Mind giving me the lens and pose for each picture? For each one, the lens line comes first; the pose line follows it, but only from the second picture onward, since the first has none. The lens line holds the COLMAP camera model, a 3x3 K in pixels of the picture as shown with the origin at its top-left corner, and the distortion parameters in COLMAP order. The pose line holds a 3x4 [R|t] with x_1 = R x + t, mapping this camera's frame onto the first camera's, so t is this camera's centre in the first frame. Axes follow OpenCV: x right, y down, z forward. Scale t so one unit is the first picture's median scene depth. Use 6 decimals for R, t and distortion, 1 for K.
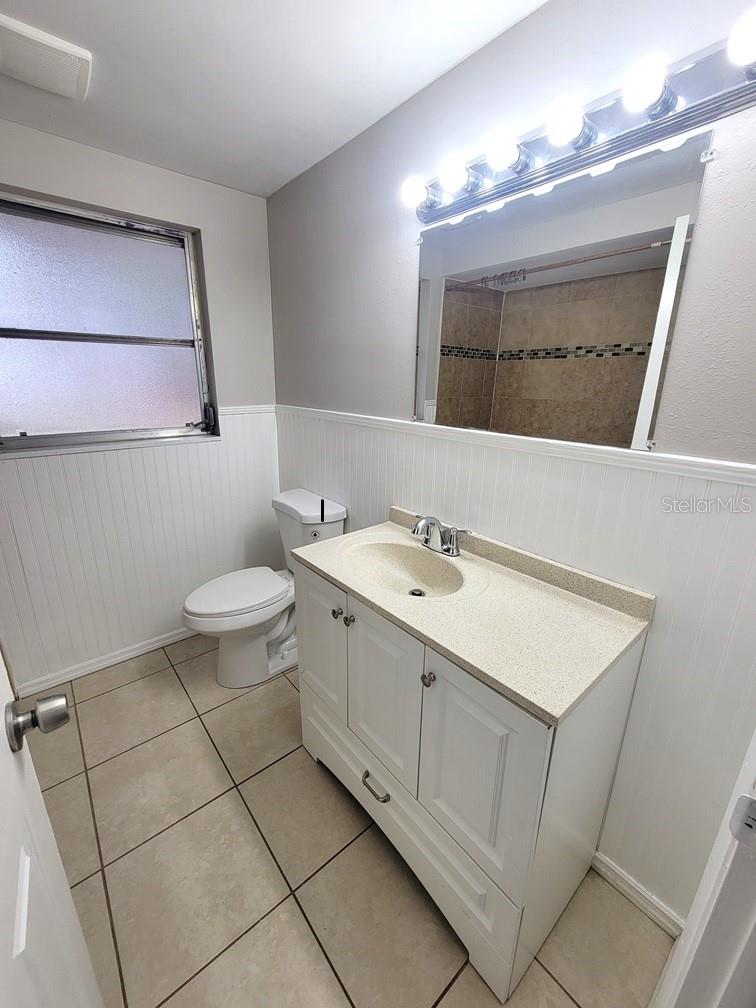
lens RADIAL K [[410.6, 0, 370.3], [0, 410.6, 503.0], [0, 0, 1]] dist [-0.002869, 0.000710]
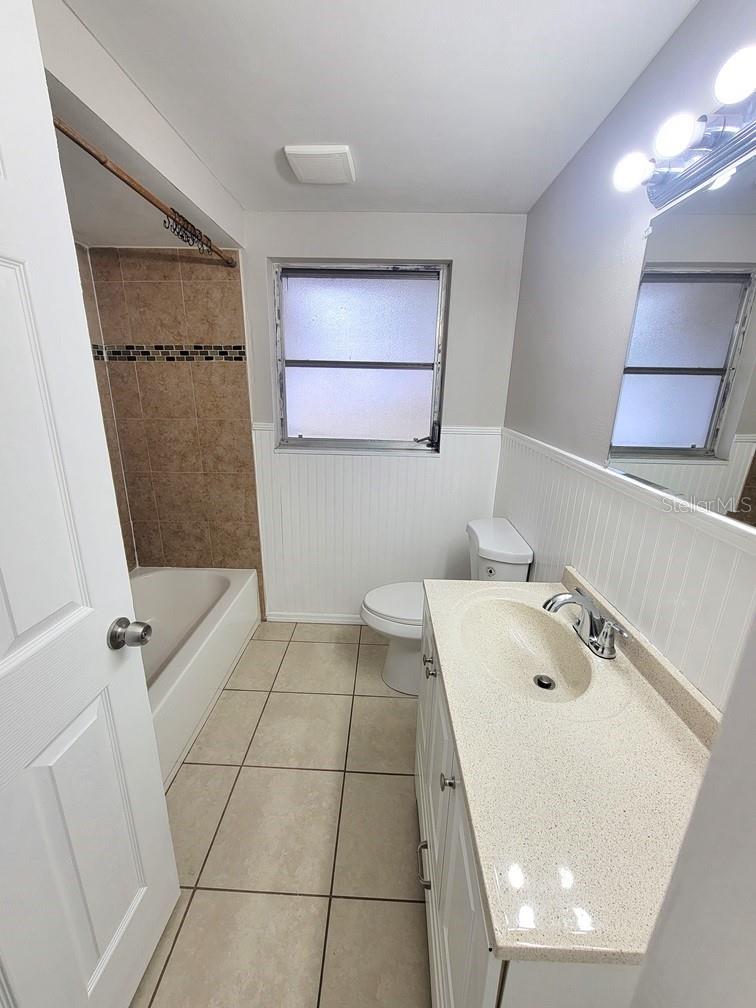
lens RADIAL K [[410.6, 0, 370.3], [0, 410.6, 503.0], [0, 0, 1]] dist [-0.002869, 0.000710]
pose [[0.739381, 0.194044, -0.644720, 0.234082], [-0.207727, 0.976600, 0.055705, -0.069358], [0.640442, 0.092738, 0.762387, 0.113558]]
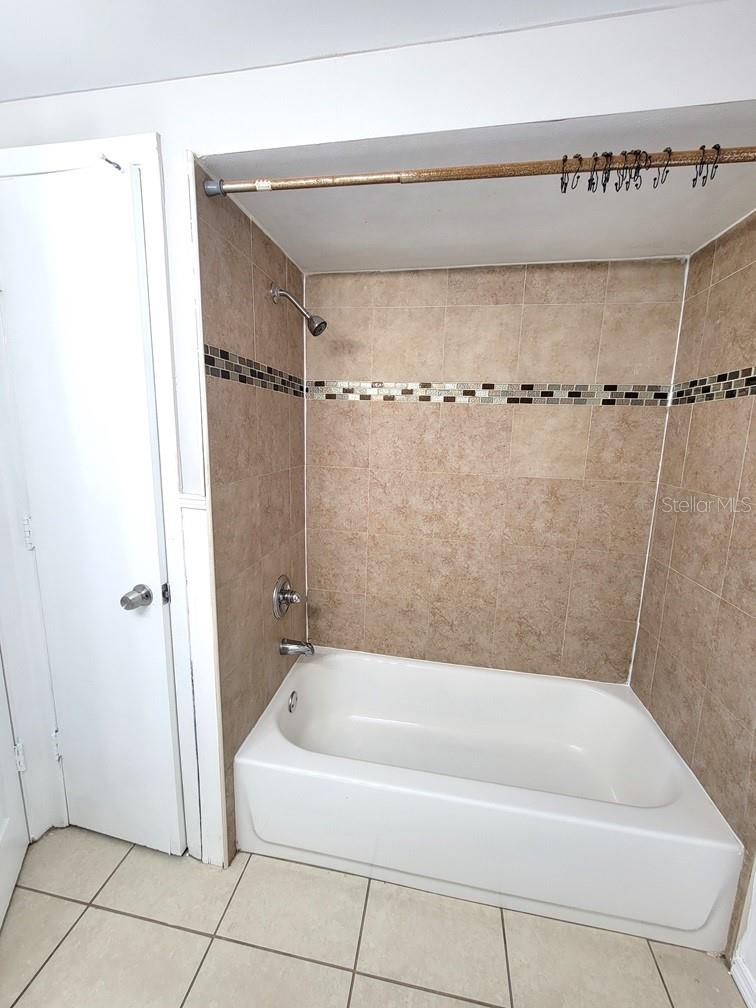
lens RADIAL K [[410.6, 0, 370.3], [0, 410.6, 503.0], [0, 0, 1]] dist [-0.002869, 0.000710]
pose [[-0.767877, 0.094575, -0.633578, -0.133031], [-0.207731, 0.898835, 0.385933, -0.268370], [0.605981, 0.427963, -0.670548, 0.787769]]
